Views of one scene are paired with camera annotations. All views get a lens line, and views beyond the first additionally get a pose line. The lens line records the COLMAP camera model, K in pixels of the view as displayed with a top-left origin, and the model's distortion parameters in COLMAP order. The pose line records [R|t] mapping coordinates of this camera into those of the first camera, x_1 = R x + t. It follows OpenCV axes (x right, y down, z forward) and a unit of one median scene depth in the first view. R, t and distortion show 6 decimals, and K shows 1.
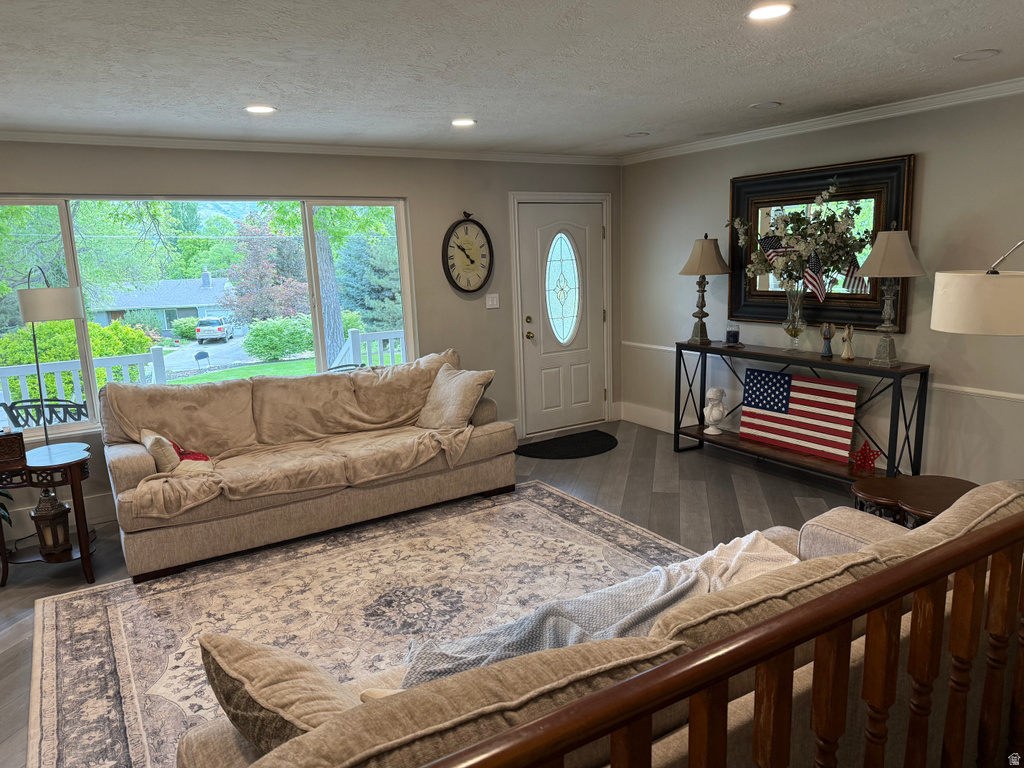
lens RADIAL K [[728.1, 0, 507.7], [0, 728.1, 386.3], [0, 0, 1]] dist [0.034092, -0.014233]
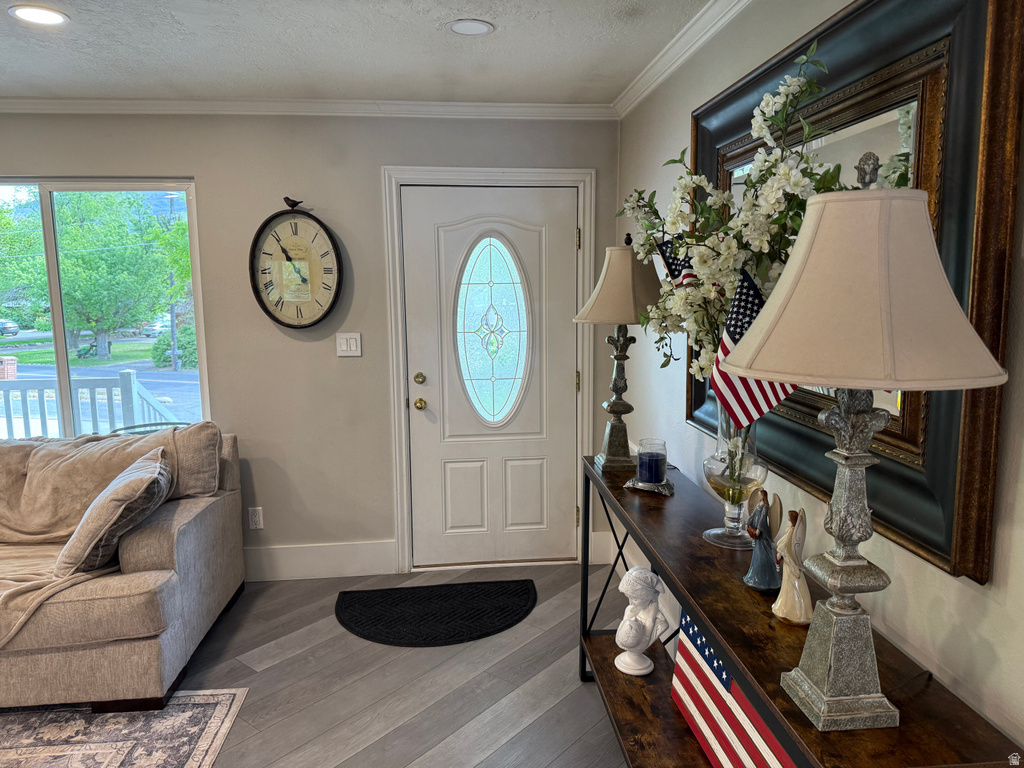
lens RADIAL K [[728.1, 0, 516.6], [0, 728.1, 380.8], [0, 0, 1]] dist [0.034092, -0.014233]
pose [[0.902314, 0.089675, -0.421648, 0.371772], [-0.105850, 0.994268, -0.015056, -0.093551], [0.417881, 0.058216, 0.906635, 0.511149]]
